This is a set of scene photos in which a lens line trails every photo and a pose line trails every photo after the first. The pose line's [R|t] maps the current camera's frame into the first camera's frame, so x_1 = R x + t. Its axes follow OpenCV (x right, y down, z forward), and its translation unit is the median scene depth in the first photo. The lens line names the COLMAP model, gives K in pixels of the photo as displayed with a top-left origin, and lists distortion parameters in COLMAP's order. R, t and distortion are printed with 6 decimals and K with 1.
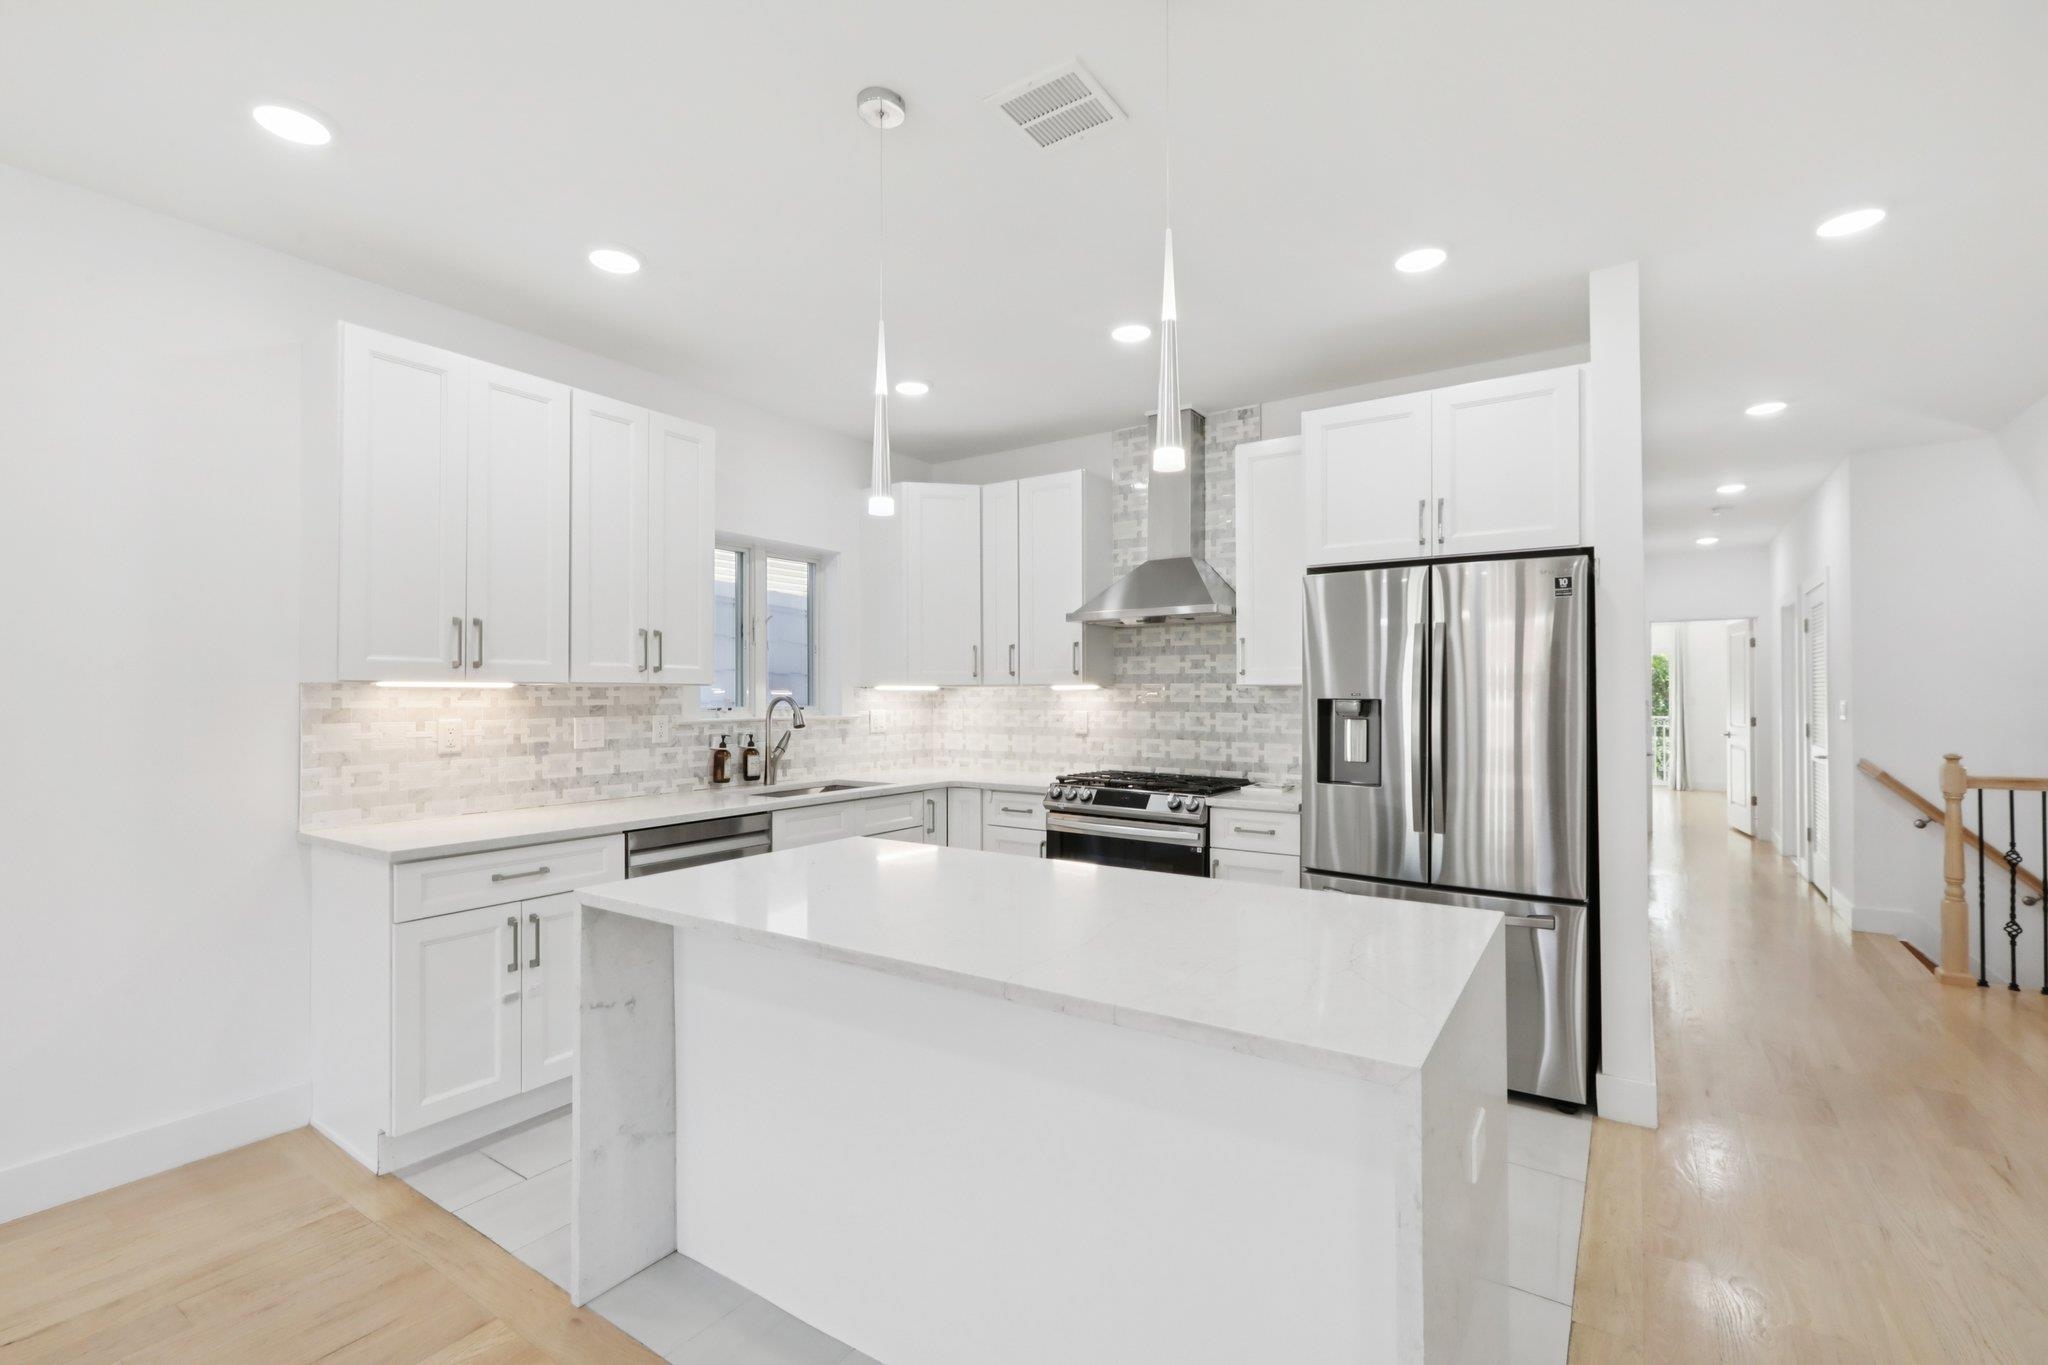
lens RADIAL K [[908.3, 0, 1024.0], [0, 908.3, 682.5], [0, 0, 1]] dist [0.000658, 0.001039]
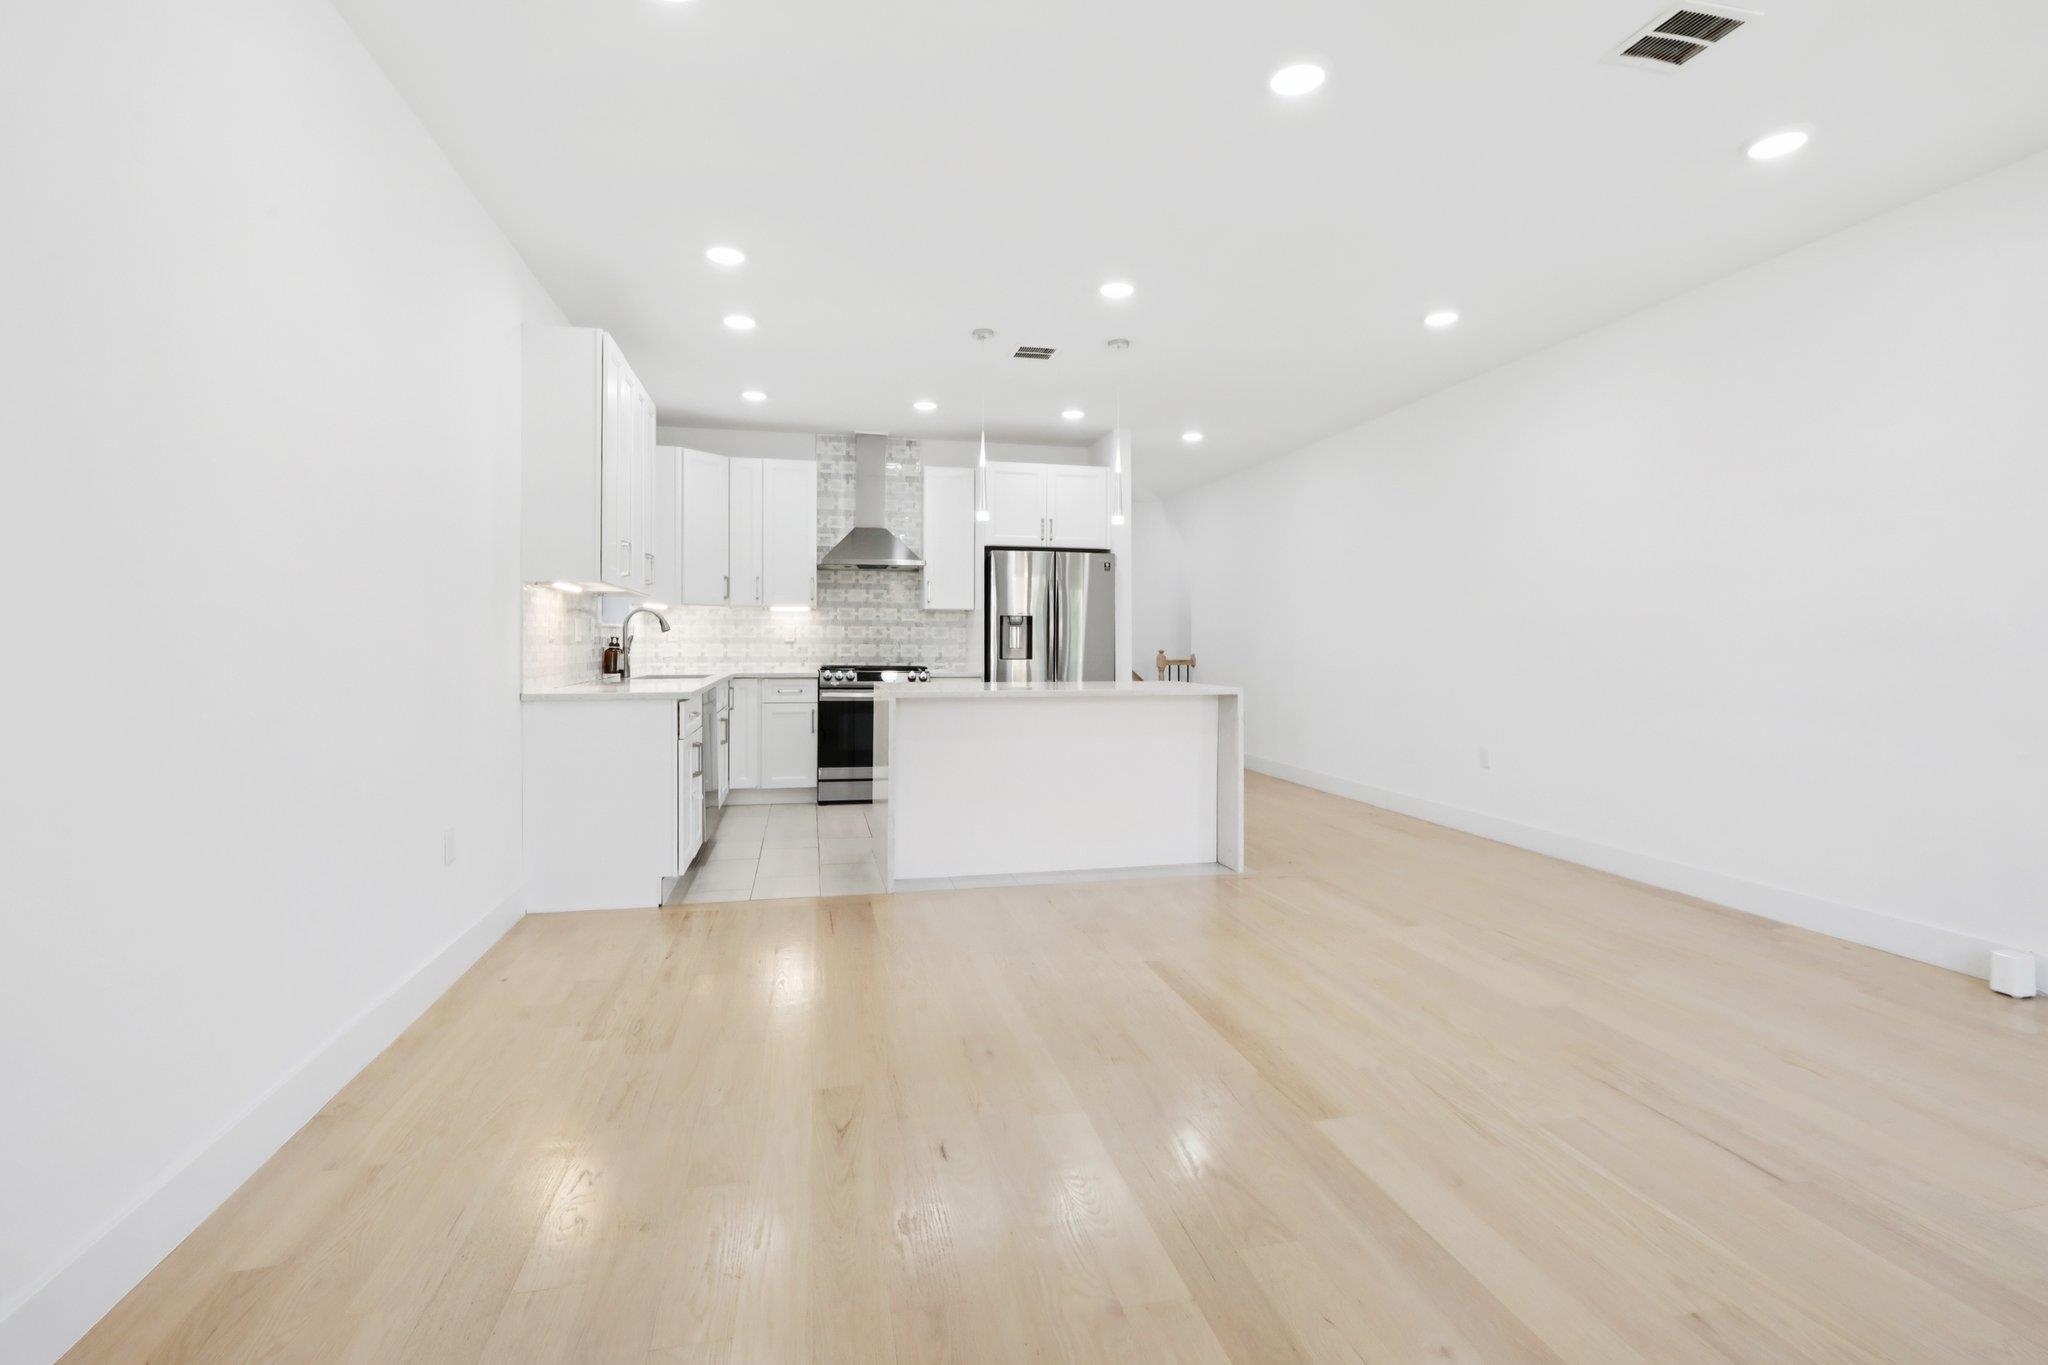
lens RADIAL K [[945.2, 0, 1026.8], [0, 945.2, 632.7], [0, 0, 1]] dist [0.000184, 0.000619]
pose [[0.682264, 0.009704, 0.731042, -0.915246], [-0.013337, 0.999911, -0.000826, 0.045807], [-0.730985, -0.009186, 0.682332, -0.335471]]
